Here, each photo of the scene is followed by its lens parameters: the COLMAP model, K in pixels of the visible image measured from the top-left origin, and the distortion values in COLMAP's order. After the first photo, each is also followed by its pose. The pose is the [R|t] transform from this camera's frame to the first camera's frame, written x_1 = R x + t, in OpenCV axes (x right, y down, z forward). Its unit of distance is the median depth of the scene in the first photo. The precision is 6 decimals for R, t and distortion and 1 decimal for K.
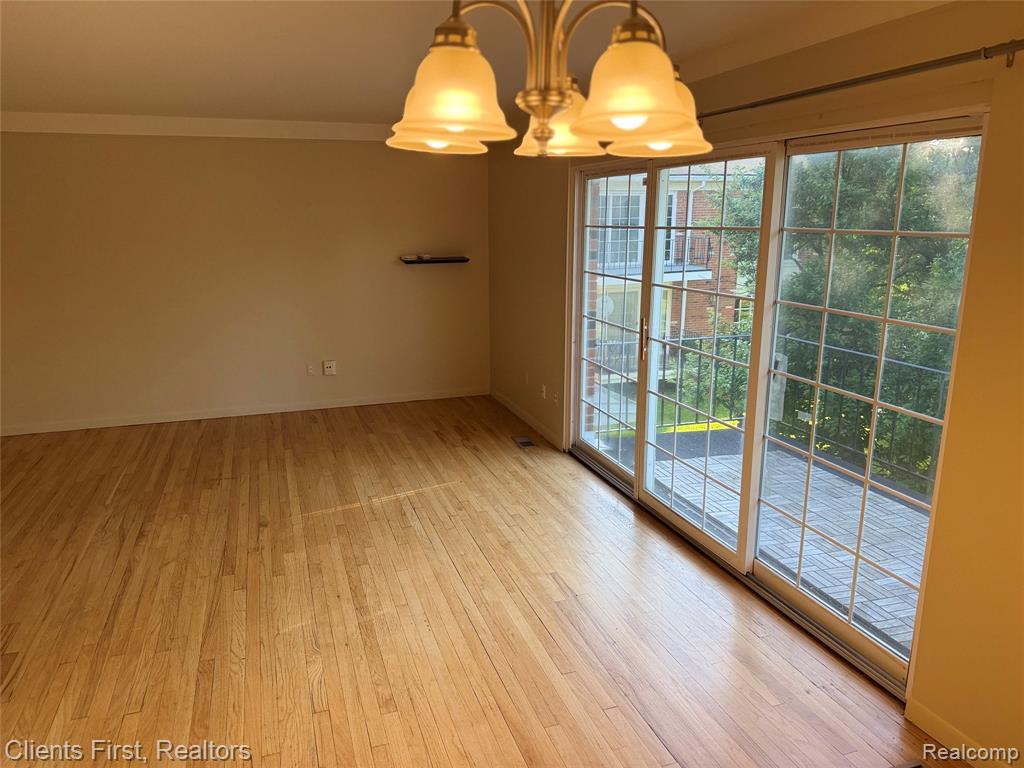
lens RADIAL K [[716.1, 0, 514.3], [0, 716.1, 386.1], [0, 0, 1]] dist [0.124190, -0.220684]
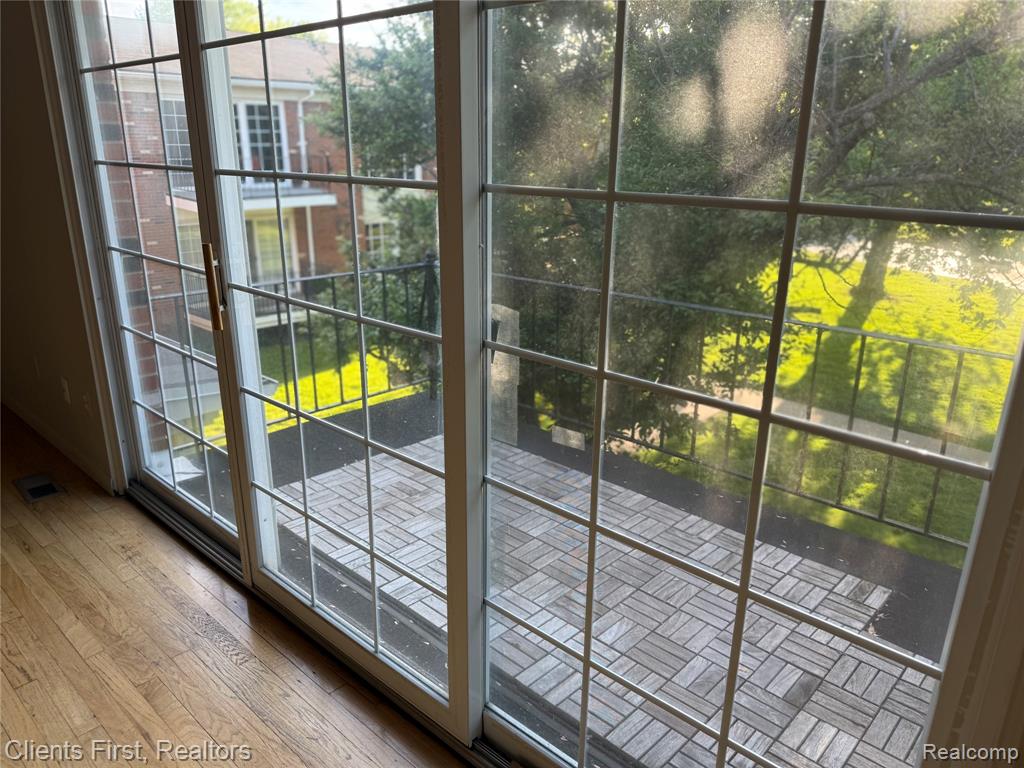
lens RADIAL K [[734.9, 0, 505.1], [0, 734.9, 385.1], [0, 0, 1]] dist [-0.000421, -0.000688]
pose [[0.884596, -0.138755, 0.445238, 0.105149], [0.098817, 0.988803, 0.111823, -0.031032], [-0.455769, -0.054921, 0.888402, 0.394902]]
